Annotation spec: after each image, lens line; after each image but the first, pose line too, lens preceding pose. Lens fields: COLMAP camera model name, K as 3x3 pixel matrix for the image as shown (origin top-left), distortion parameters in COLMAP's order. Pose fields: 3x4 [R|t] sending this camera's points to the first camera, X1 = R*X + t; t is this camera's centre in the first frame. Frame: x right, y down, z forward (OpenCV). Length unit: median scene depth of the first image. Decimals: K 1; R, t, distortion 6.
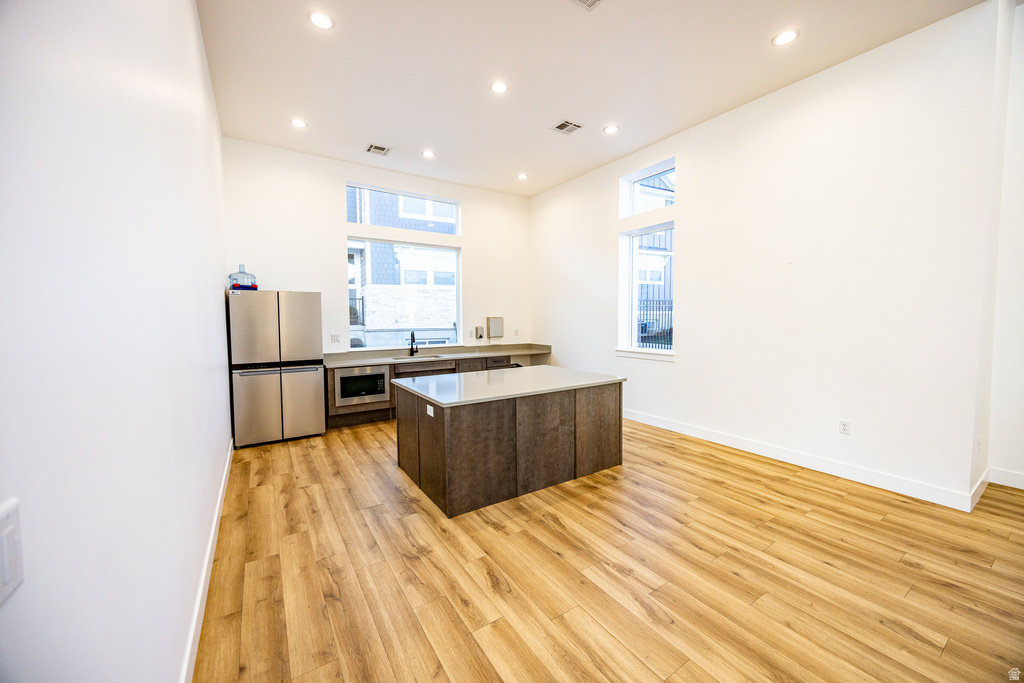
lens RADIAL K [[393.6, 0, 516.3], [0, 393.6, 337.5], [0, 0, 1]] dist [-0.000735, -0.000155]
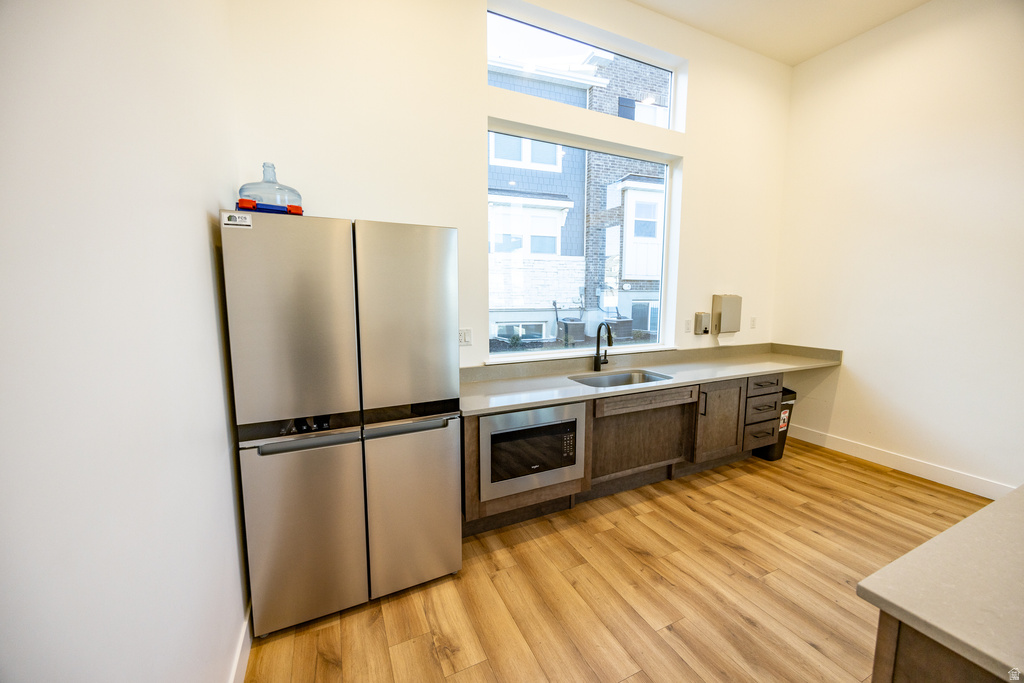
lens RADIAL K [[393.6, 0, 510.8], [0, 393.6, 343.1], [0, 0, 1]] dist [-0.000735, -0.000155]
pose [[0.988925, 0.024097, -0.146450, -0.369513], [-0.013718, 0.997348, 0.071472, -0.028854], [0.147784, -0.068671, 0.986633, 0.596160]]
